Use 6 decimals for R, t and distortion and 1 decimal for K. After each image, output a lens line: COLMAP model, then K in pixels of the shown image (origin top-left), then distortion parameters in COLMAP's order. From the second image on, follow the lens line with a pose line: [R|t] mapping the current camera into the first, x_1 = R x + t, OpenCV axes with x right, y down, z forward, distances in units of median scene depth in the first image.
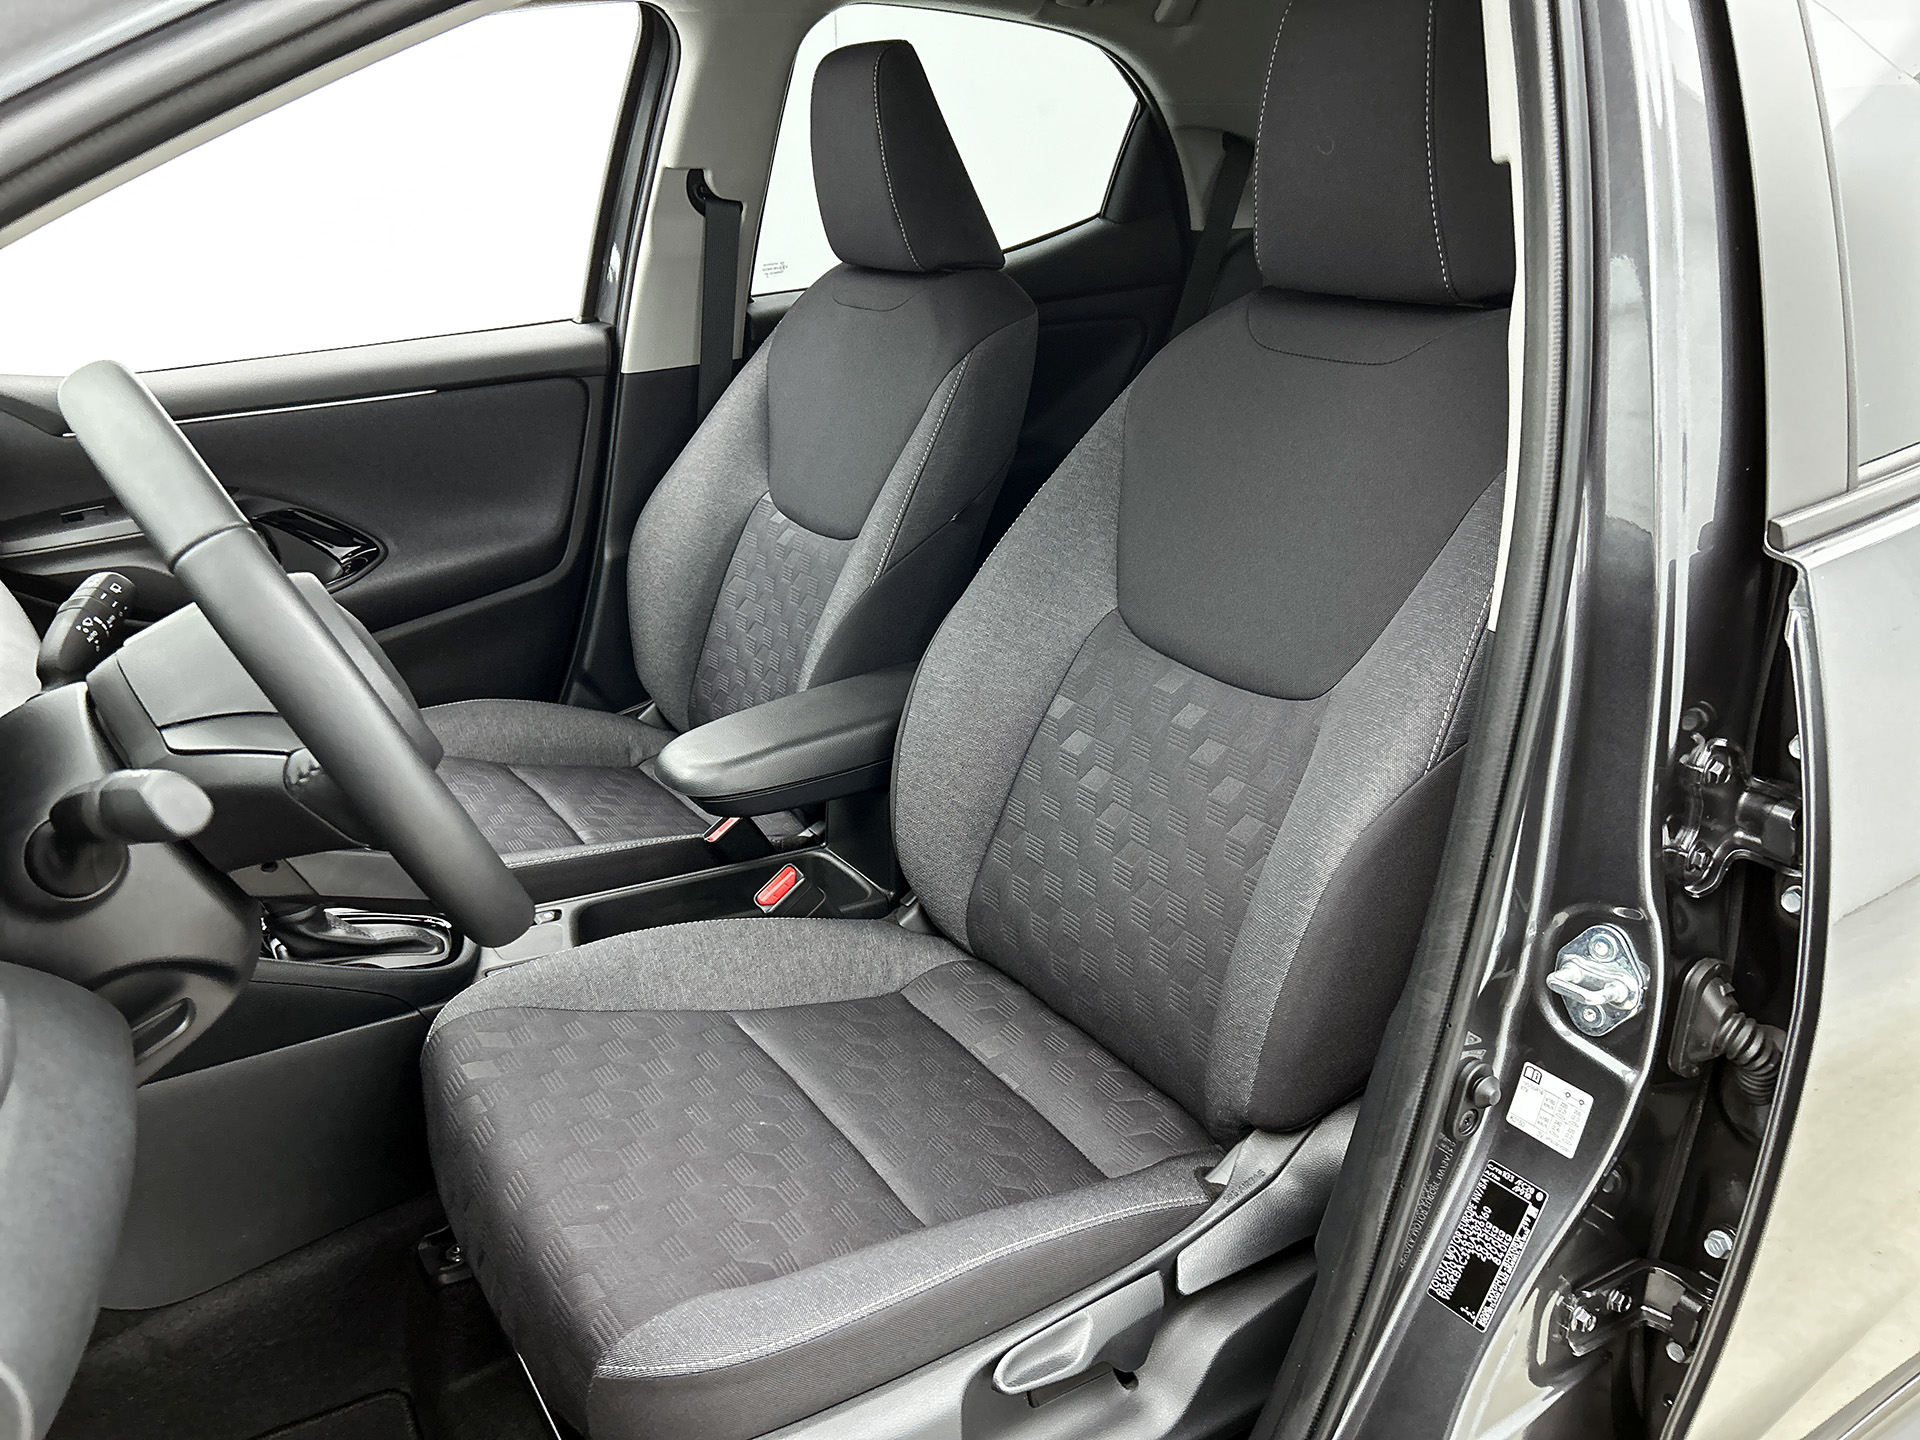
lens RADIAL K [[1471.8, 0, 960.0], [0, 1471.8, 720.0], [0, 0, 1]] dist [-0.006290, 0.000695]
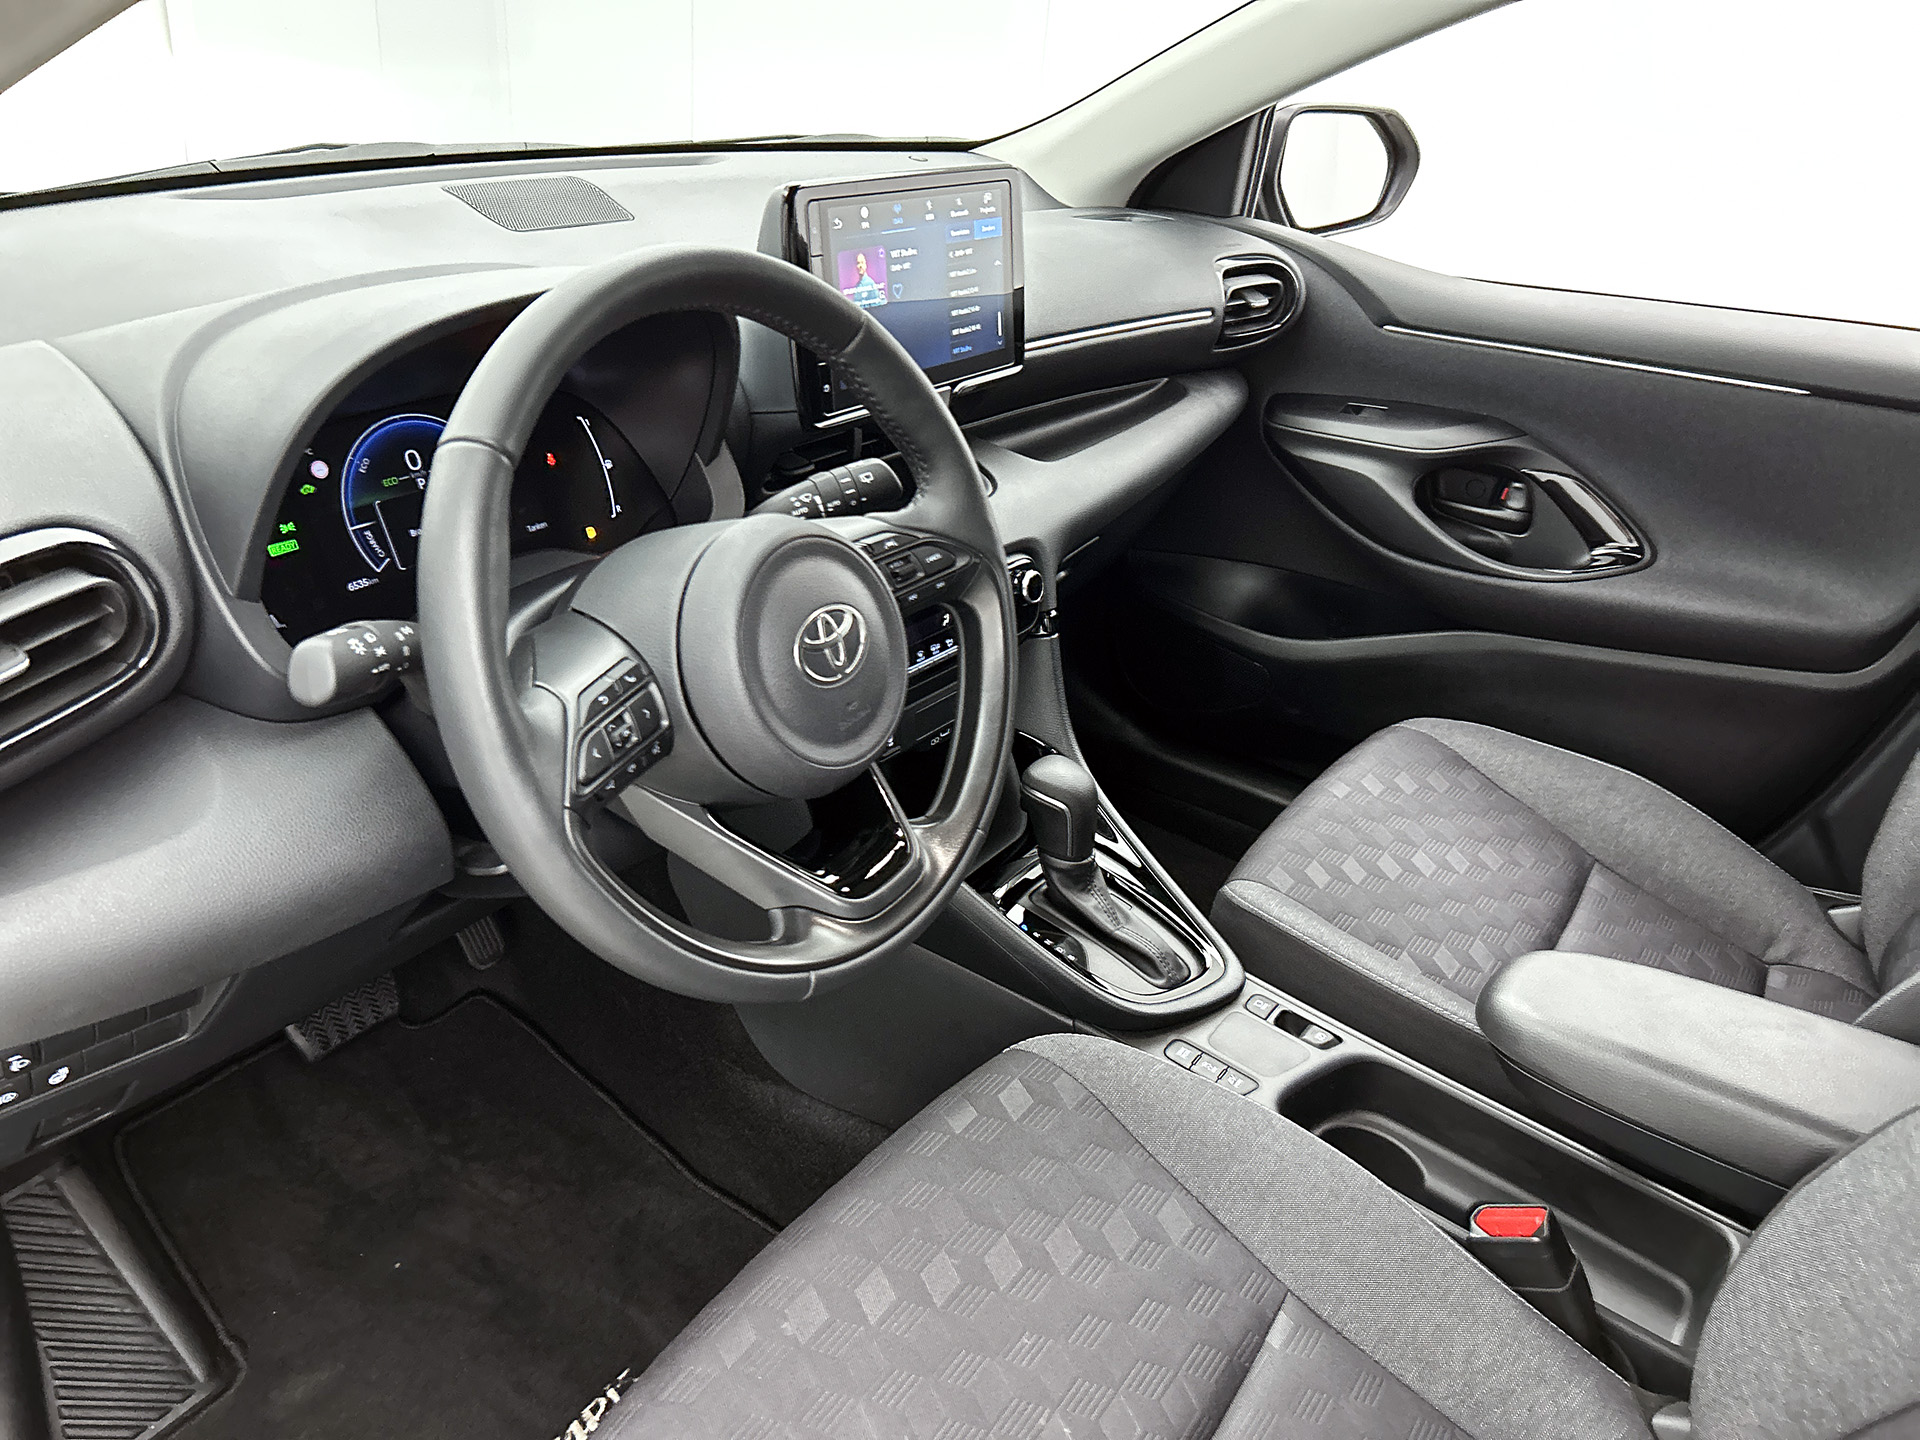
lens RADIAL K [[1447.8, 0, 960.0], [0, 1447.8, 720.0], [0, 0, 1]] dist [0.001649, 0.006157]
pose [[0.364187, 0.458449, -0.810674, 0.212607], [-0.395302, 0.864244, 0.311158, -0.187420], [0.843270, 0.207141, 0.495973, 0.414773]]
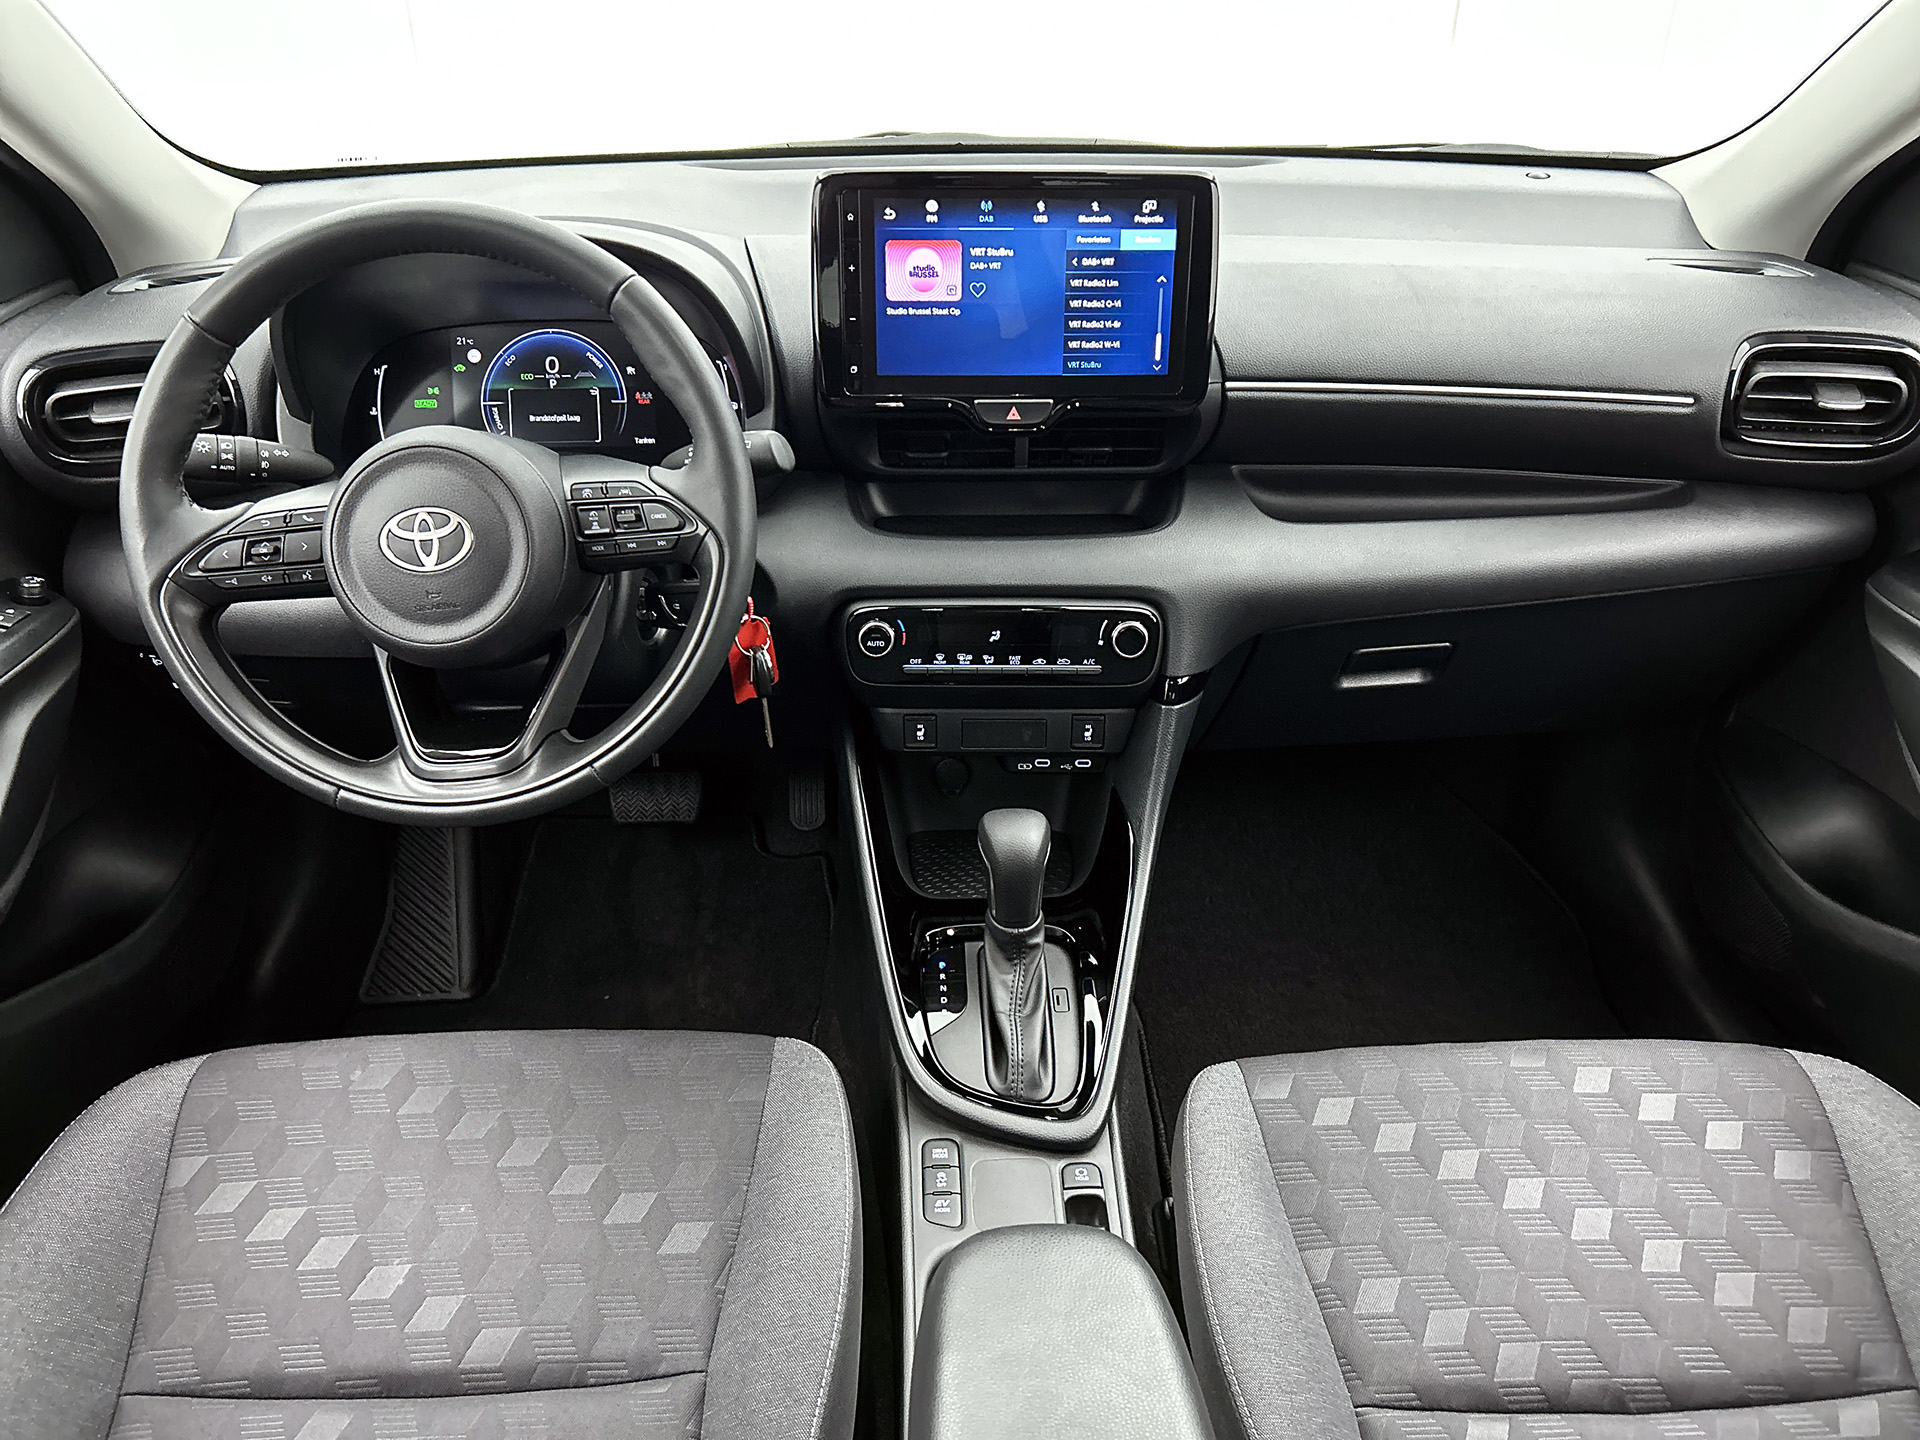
lens RADIAL K [[1471.8, 0, 960.0], [0, 1471.8, 720.0], [0, 0, 1]] dist [-0.006290, 0.000695]
pose [[-0.524665, 0.417346, -0.741990, 0.139890], [-0.295183, 0.728329, 0.618388, -0.442870], [0.798494, 0.543470, -0.258936, 1.040785]]
